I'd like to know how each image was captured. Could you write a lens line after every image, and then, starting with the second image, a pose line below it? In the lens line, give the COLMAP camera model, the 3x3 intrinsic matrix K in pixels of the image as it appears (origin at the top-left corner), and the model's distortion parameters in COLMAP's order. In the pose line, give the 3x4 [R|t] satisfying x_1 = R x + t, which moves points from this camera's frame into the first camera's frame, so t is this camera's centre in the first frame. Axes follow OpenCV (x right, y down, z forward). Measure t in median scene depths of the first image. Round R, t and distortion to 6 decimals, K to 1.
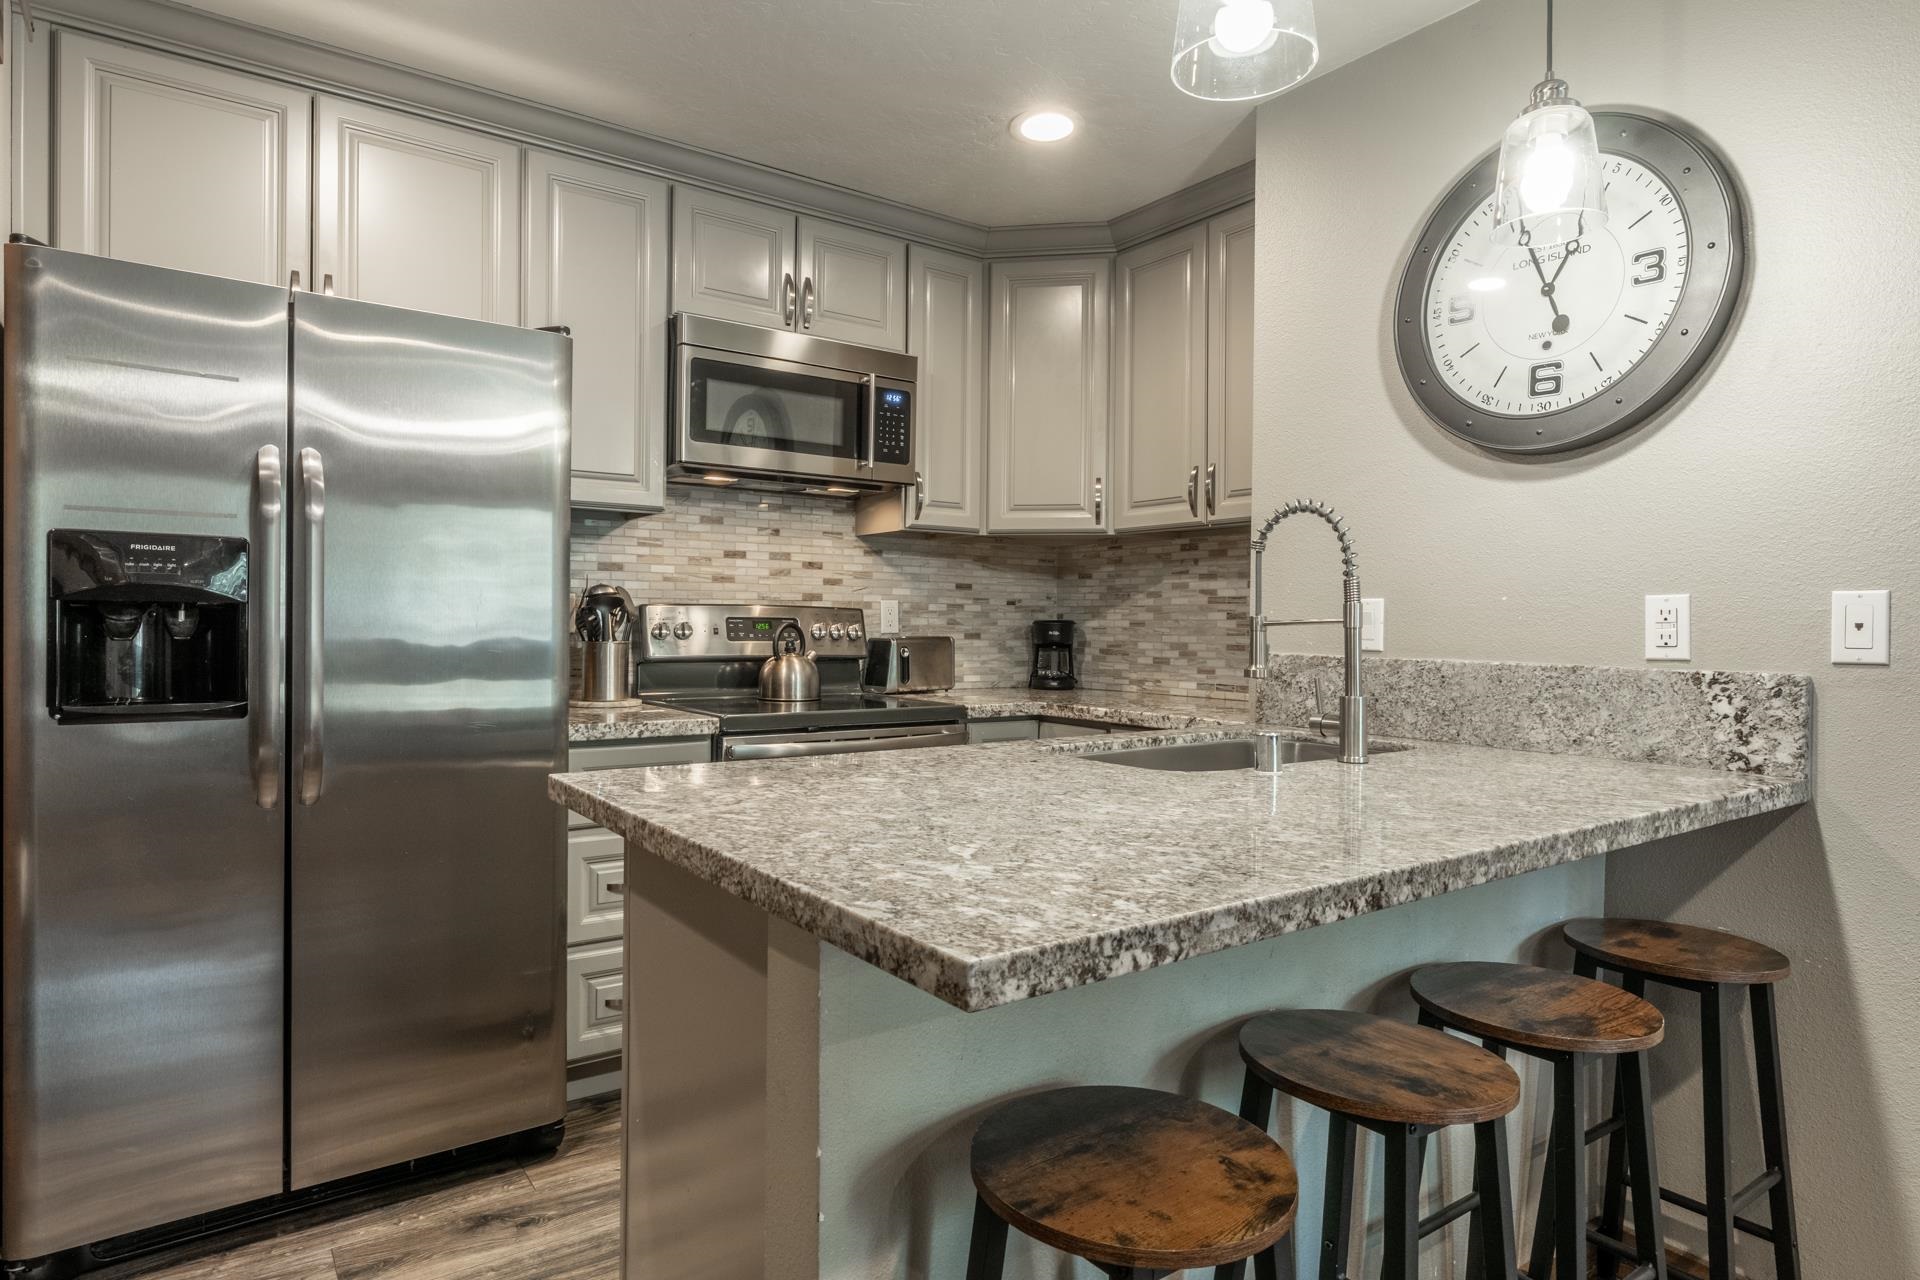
lens RADIAL K [[1059.4, 0, 936.4], [0, 1059.4, 631.6], [0, 0, 1]] dist [-0.002882, -0.001711]
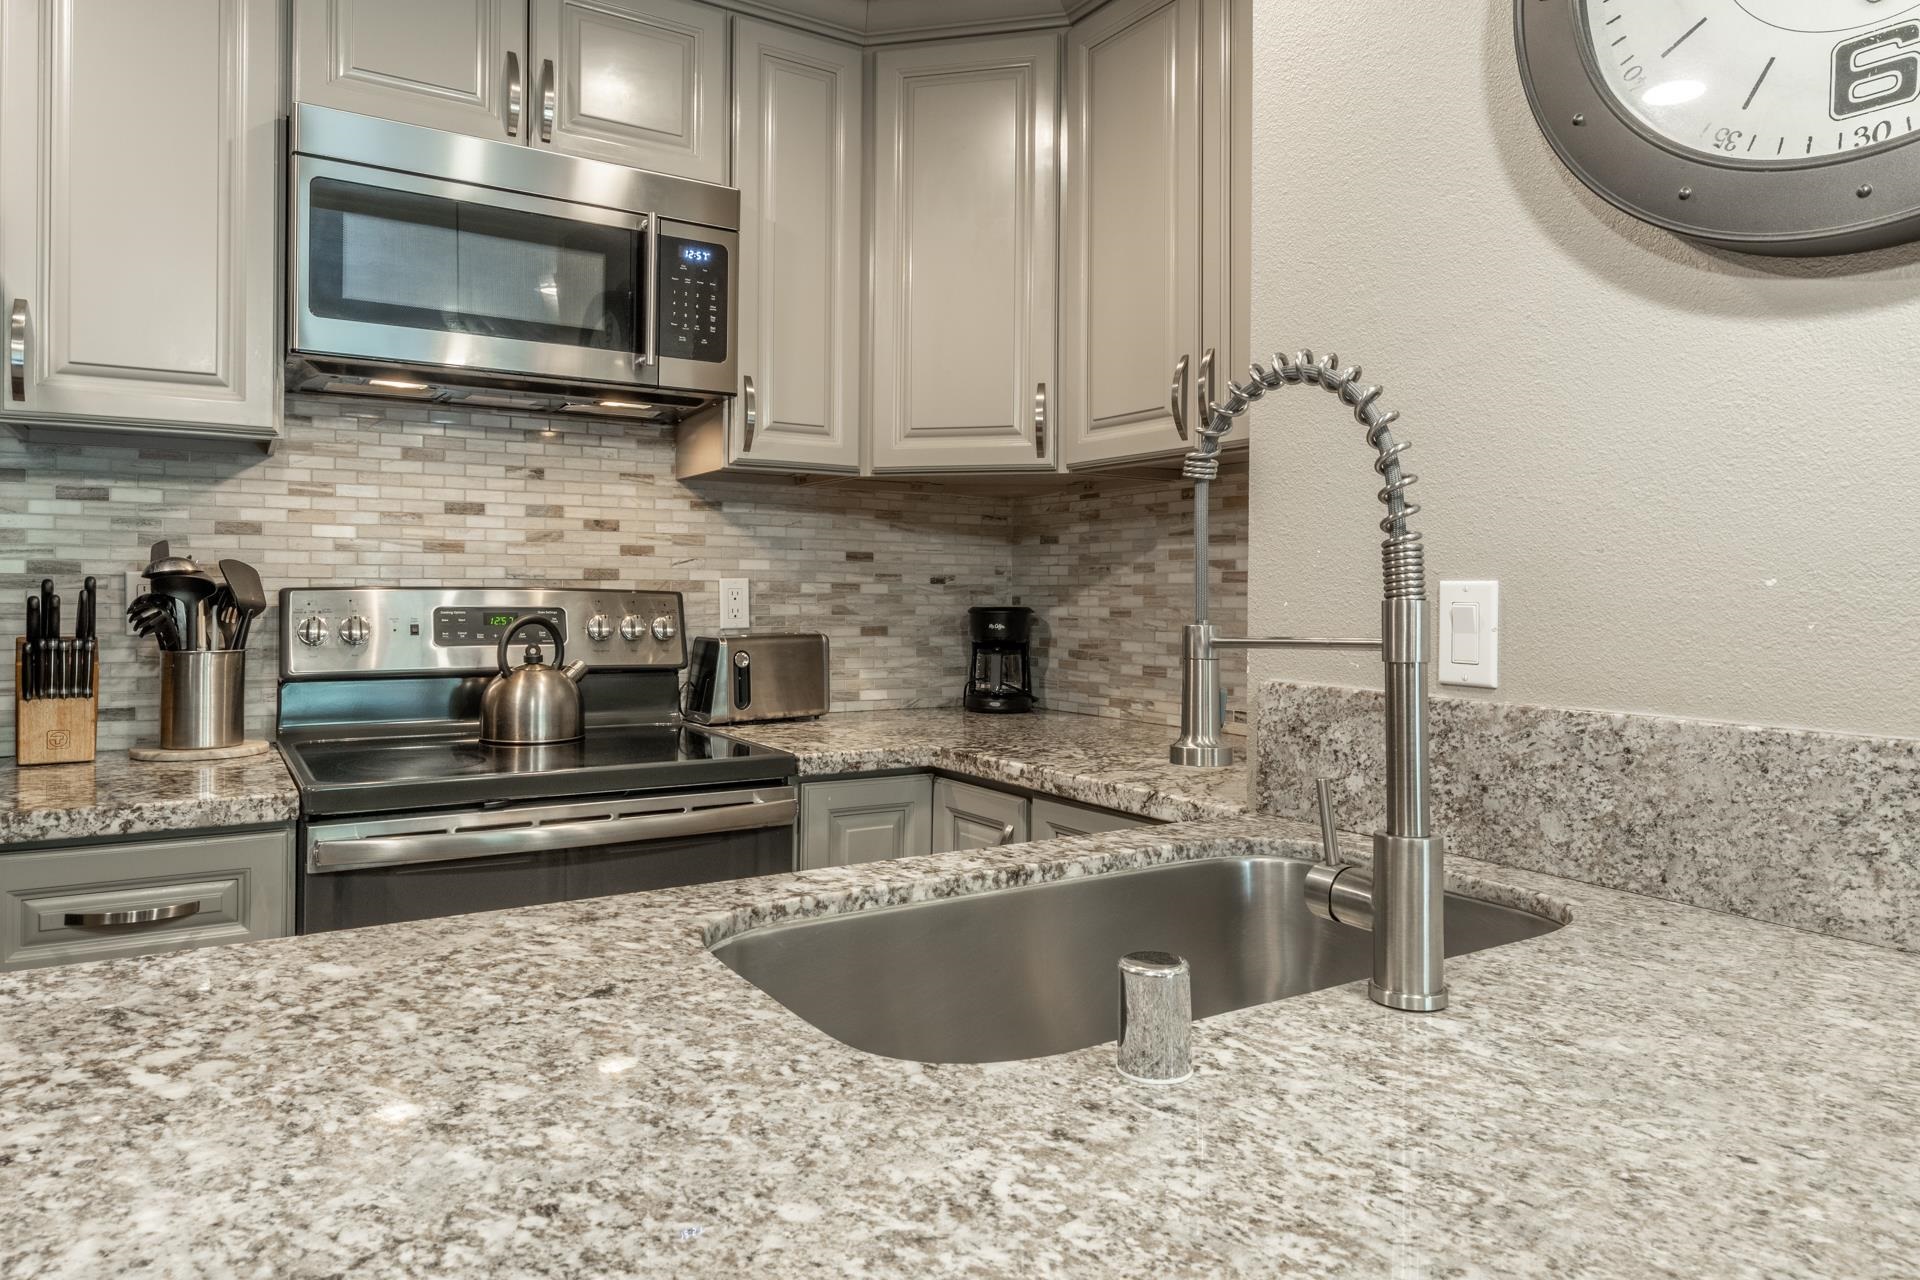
lens RADIAL K [[1193.8, 0, 935.8], [0, 1193.8, 589.6], [0, 0, 1]] dist [0.003849, -0.002361]
pose [[0.998379, -0.002701, -0.056856, 0.159021], [0.001969, 0.999915, -0.012926, -0.016689], [0.056886, 0.012793, 0.998299, 0.354498]]
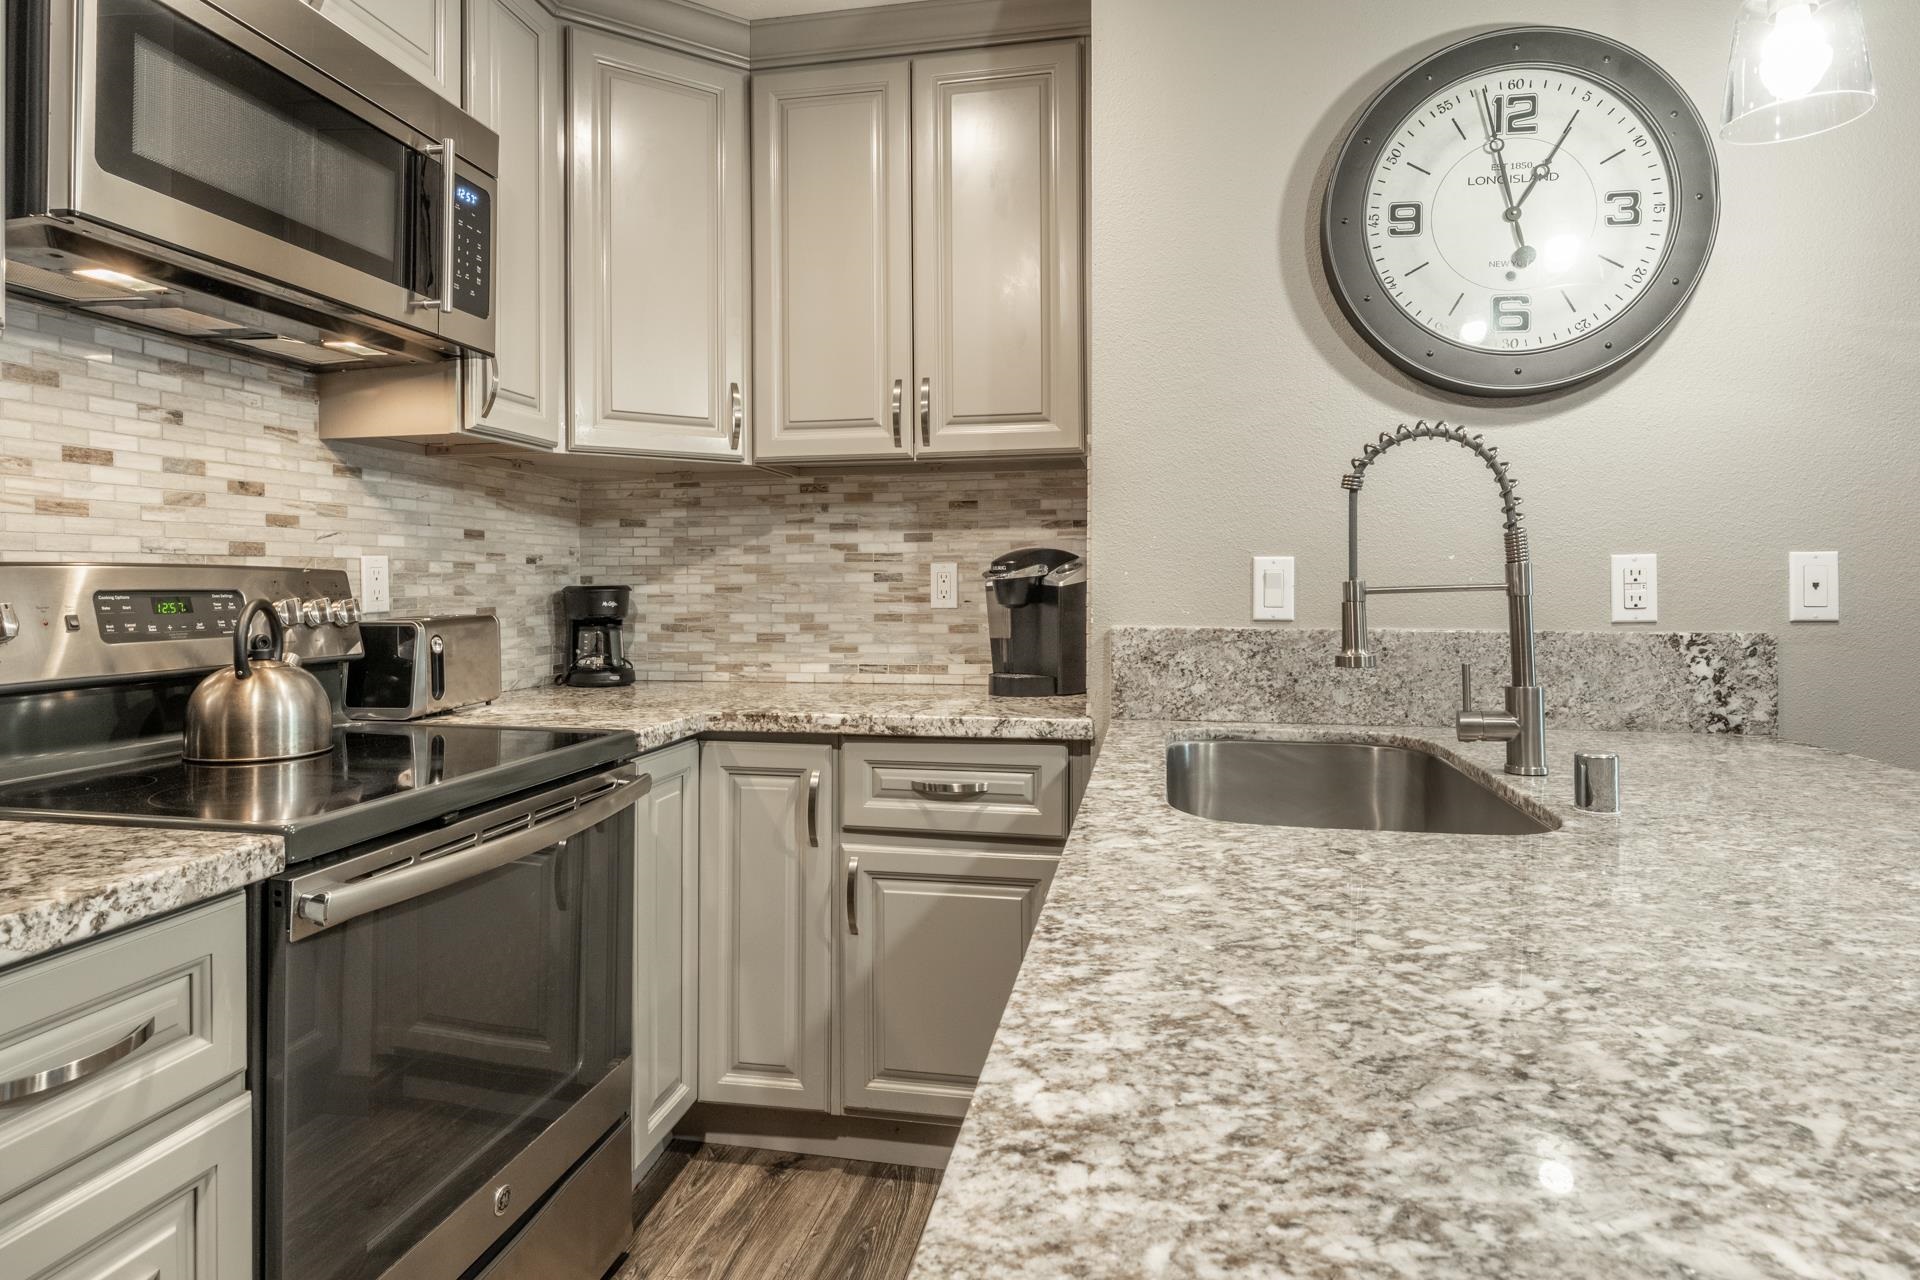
lens RADIAL K [[1059.4, 0, 939.7], [0, 1059.4, 584.6], [0, 0, 1]] dist [-0.002882, -0.001711]
pose [[0.729330, -0.013866, 0.684022, -0.279919], [0.016450, 0.999861, 0.002729, -0.013425], [-0.683965, 0.009262, 0.729456, 0.481292]]
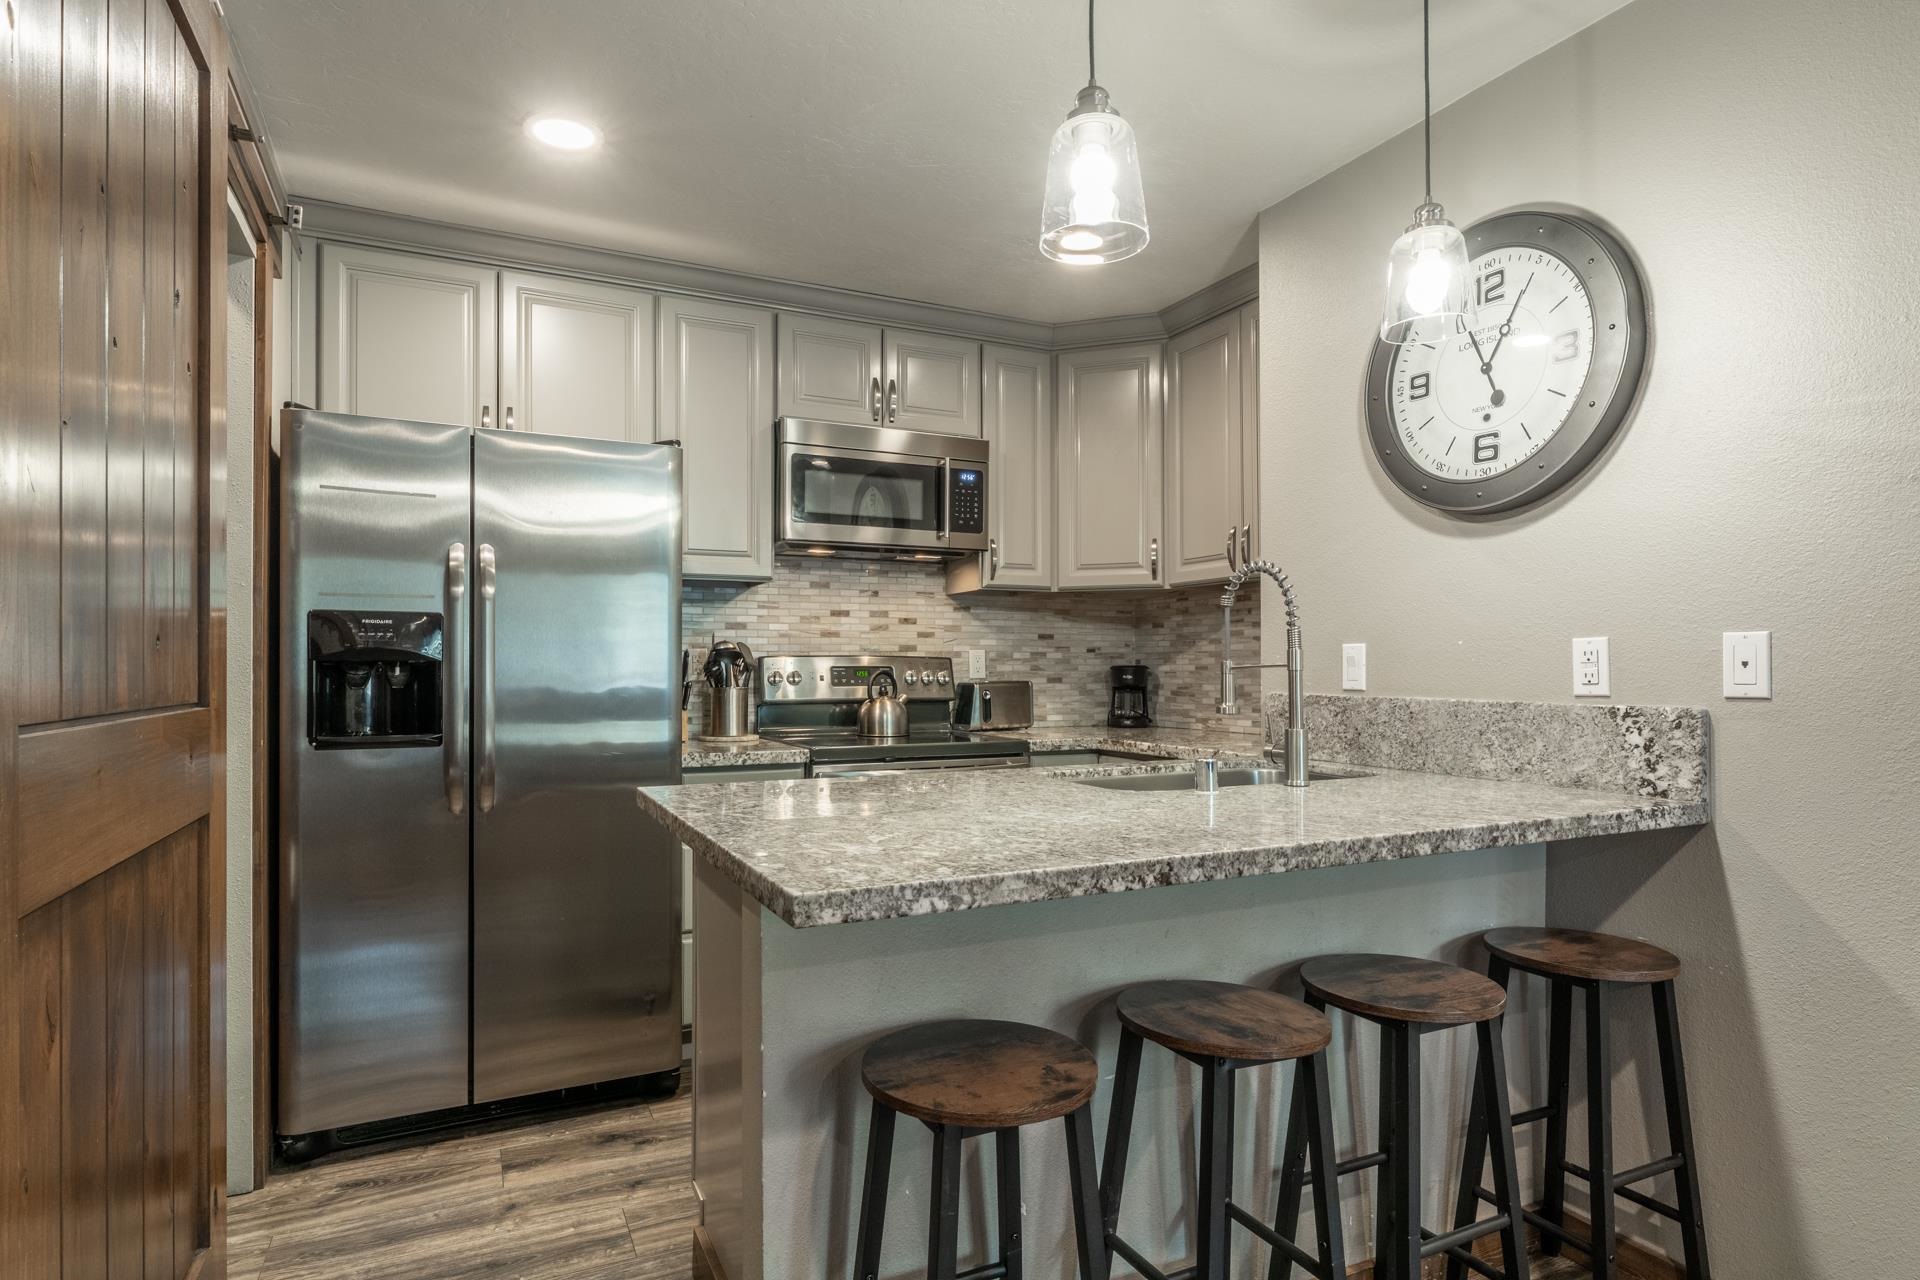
lens RADIAL K [[999.3, 0, 937.6], [0, 999.3, 660.7], [0, 0, 1]] dist [-0.002605, -0.003336]
pose [[0.985745, -0.012450, -0.167785, 0.124601], [0.009664, 0.999802, -0.017412, 0.000754], [0.167969, 0.015542, 0.985670, -0.099907]]
